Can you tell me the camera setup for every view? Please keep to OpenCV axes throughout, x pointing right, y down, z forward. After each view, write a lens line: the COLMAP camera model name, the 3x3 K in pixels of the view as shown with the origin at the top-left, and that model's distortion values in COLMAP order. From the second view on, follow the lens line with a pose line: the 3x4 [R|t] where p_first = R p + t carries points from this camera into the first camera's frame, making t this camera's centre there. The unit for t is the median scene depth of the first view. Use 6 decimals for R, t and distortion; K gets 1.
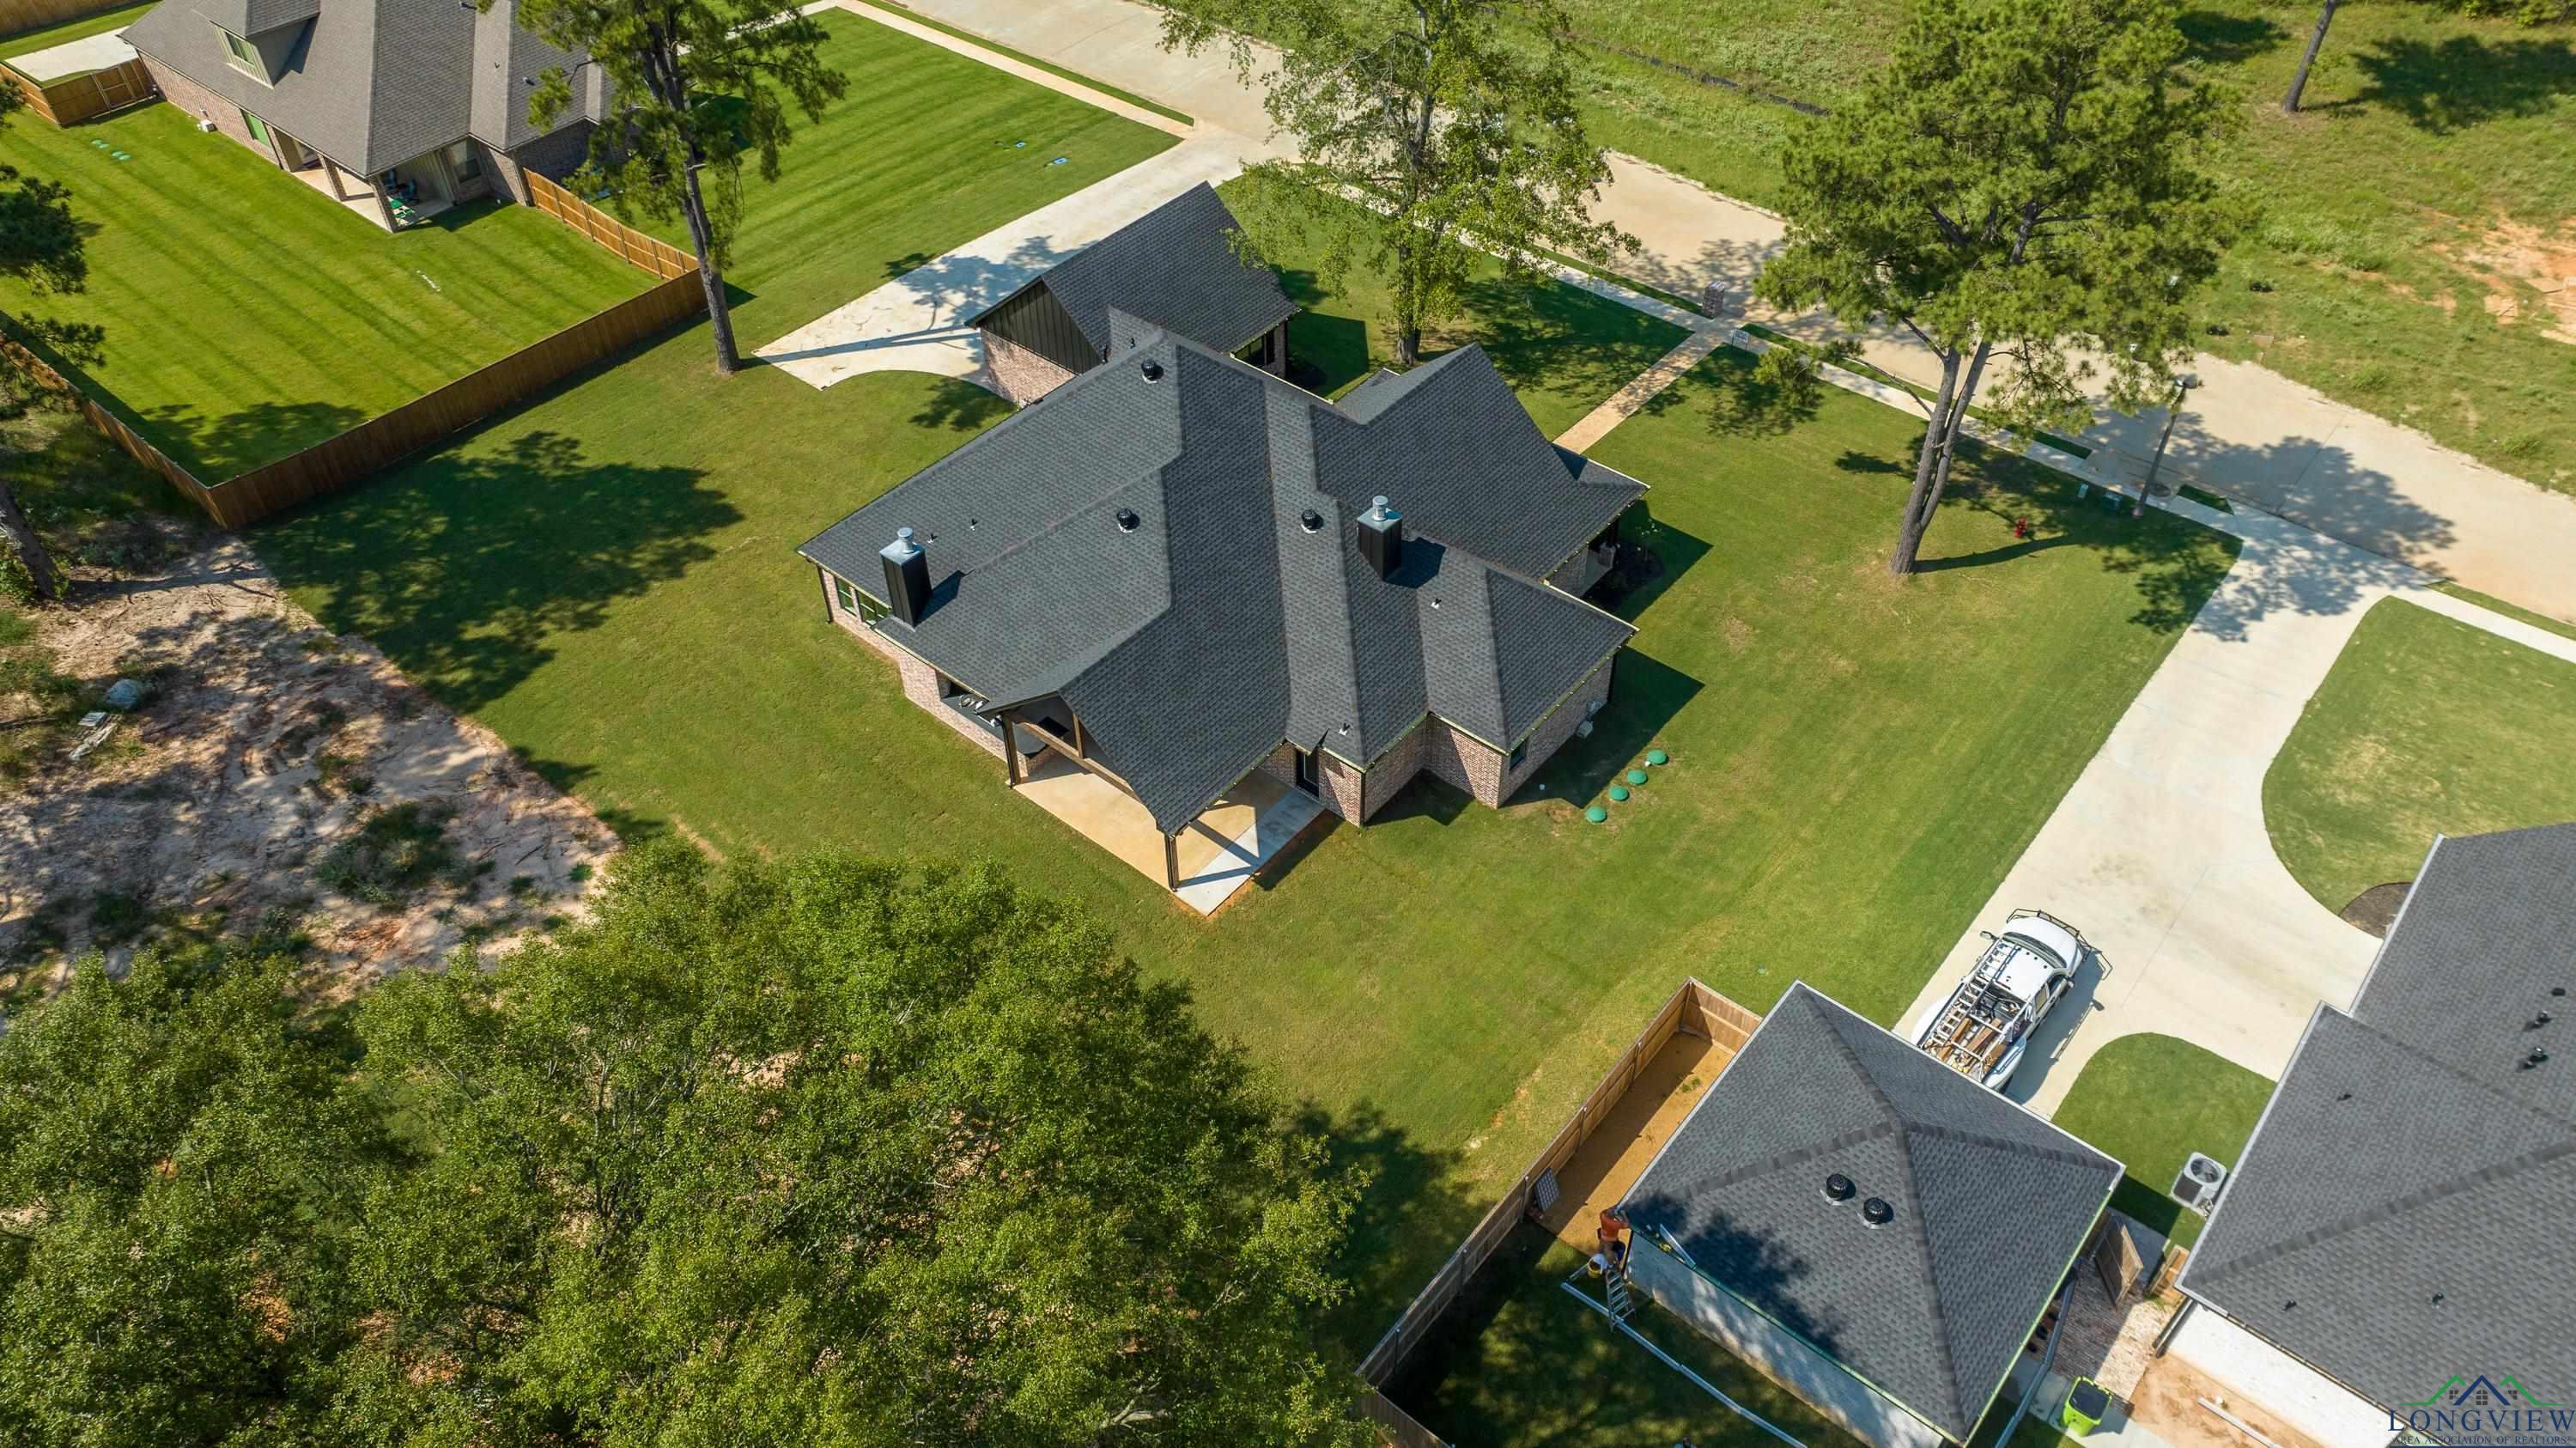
lens RADIAL K [[1790.5, 0, 1289.4], [0, 1790.5, 714.0], [0, 0, 1]] dist [-0.006203, -0.000181]
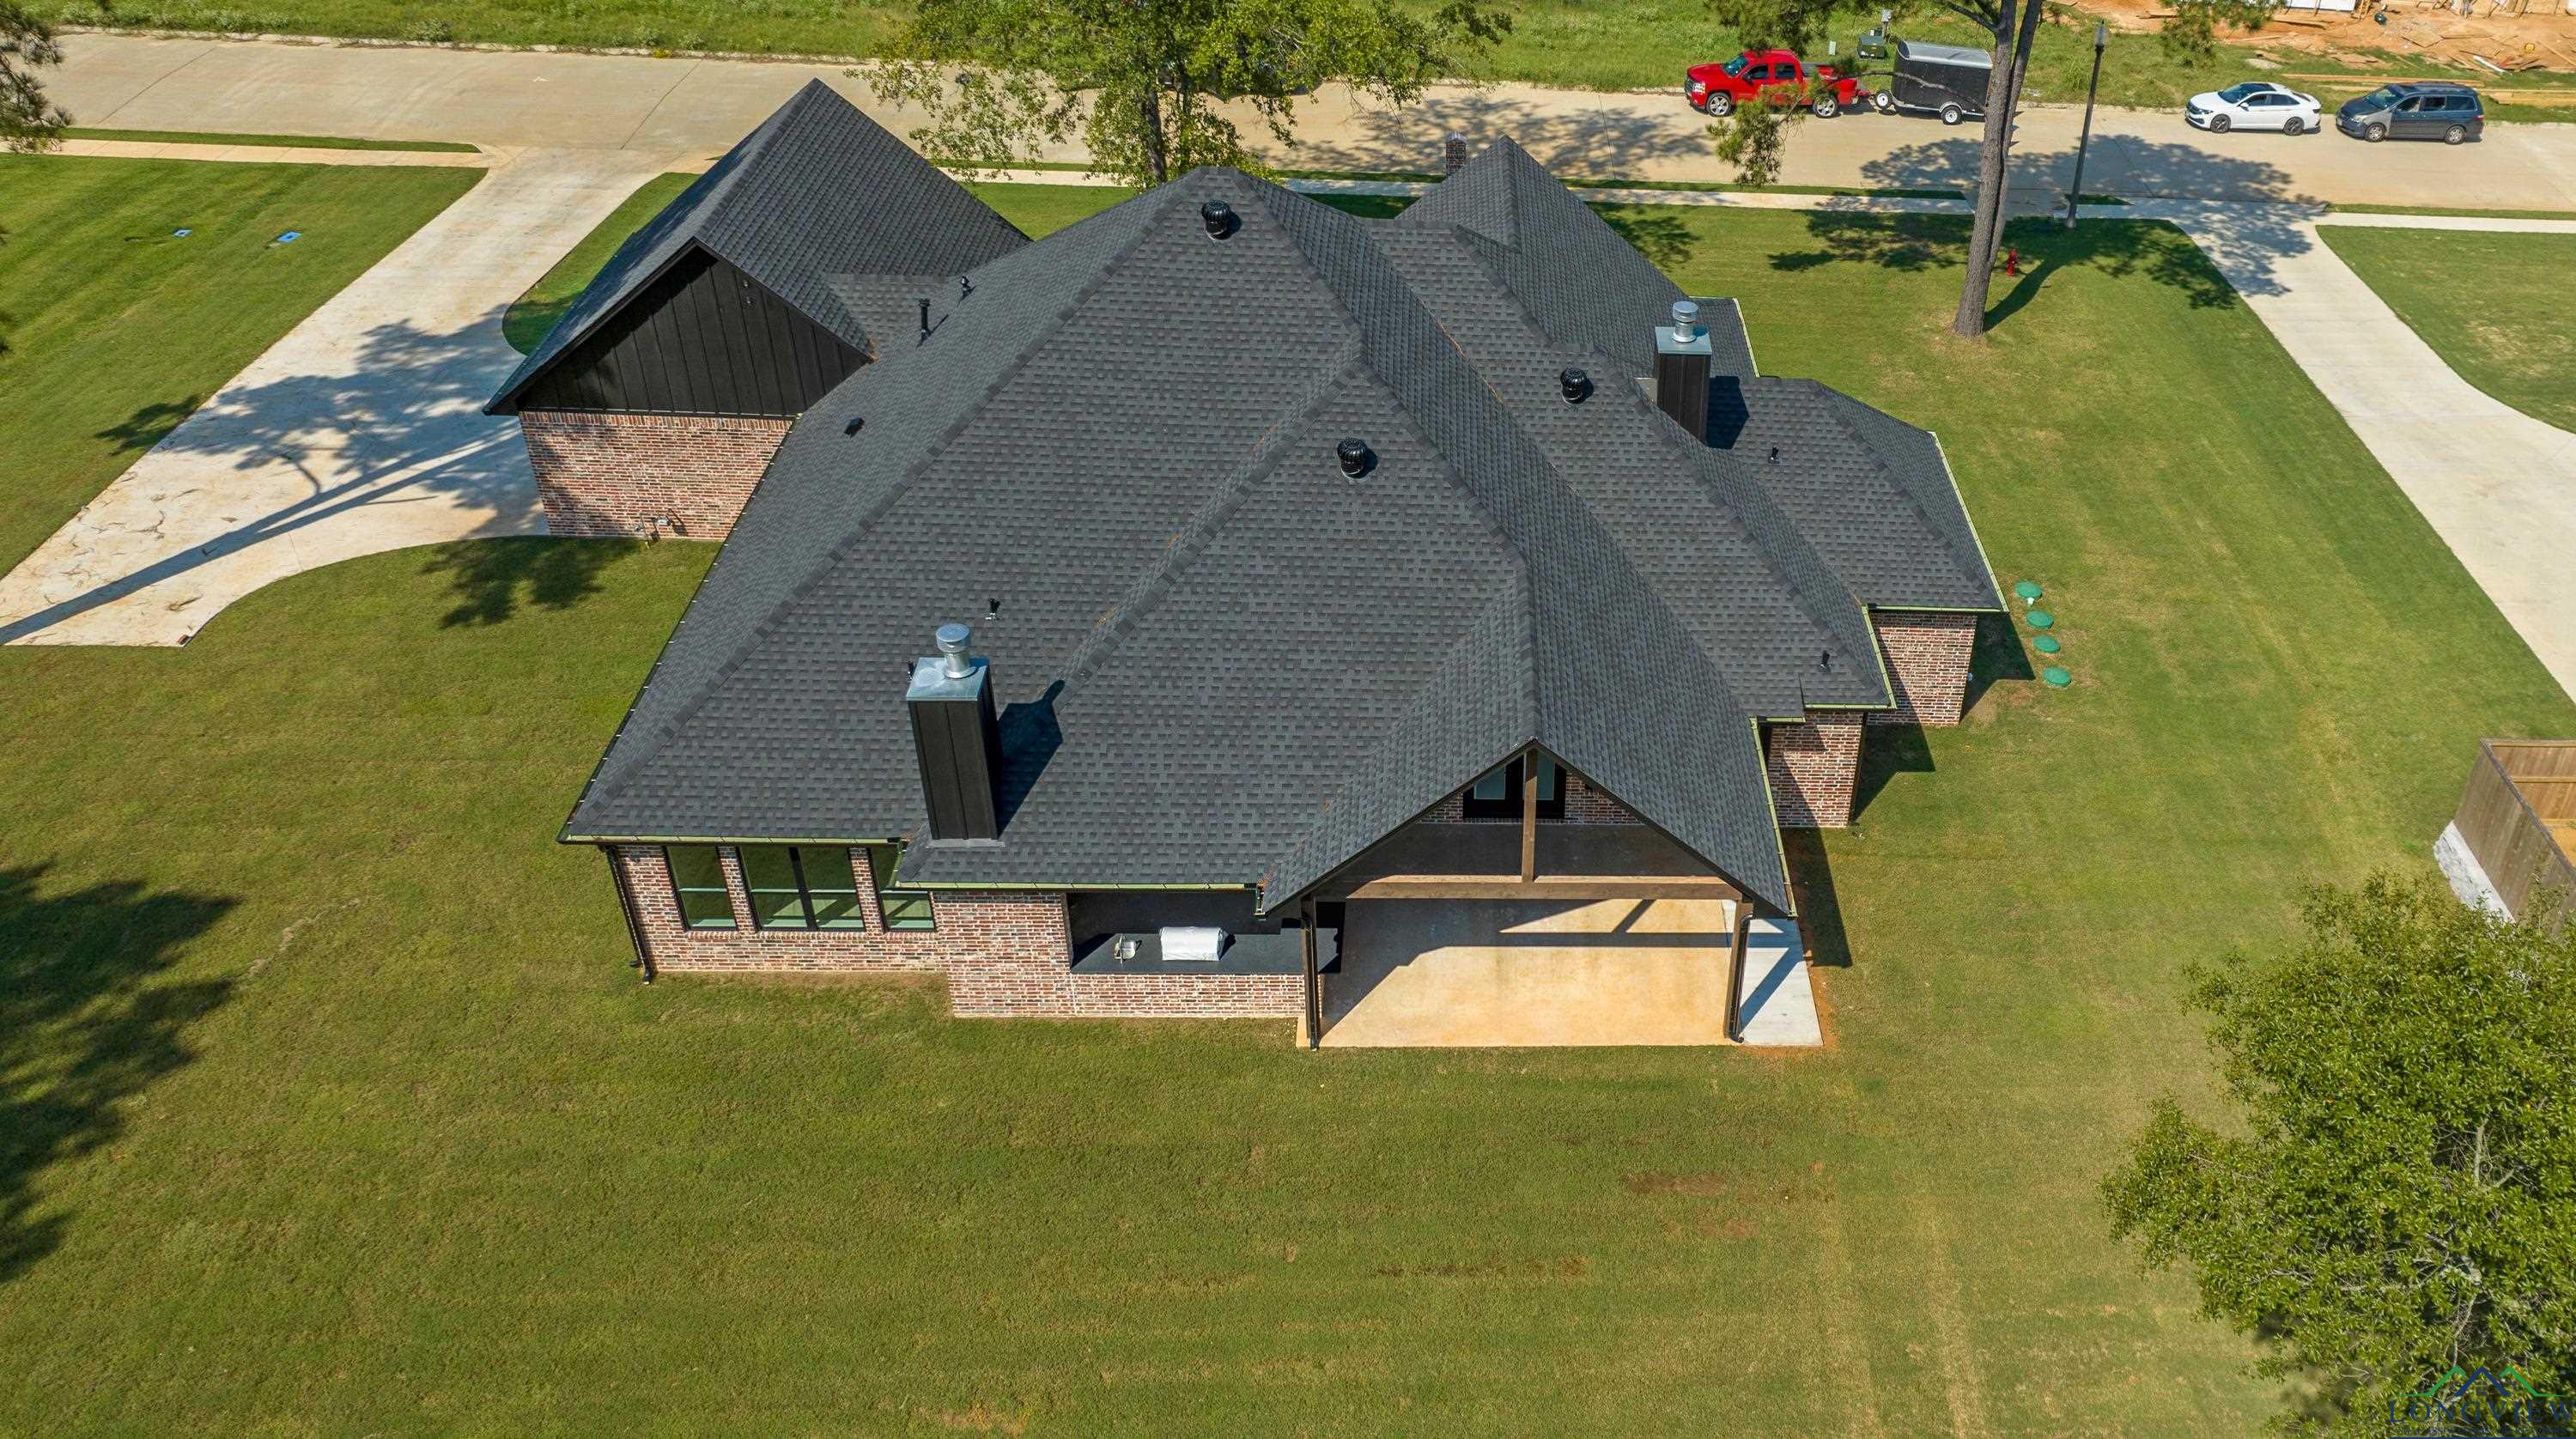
lens RADIAL K [[2033.5, 0, 1292.3], [0, 2033.5, 729.8], [0, 0, 1]] dist [-0.012318, -0.004304]
pose [[0.709064, -0.315031, 0.630860, -0.428278], [0.431041, 0.901684, -0.034202, -0.019475], [-0.558061, 0.296178, 0.775143, 0.469695]]
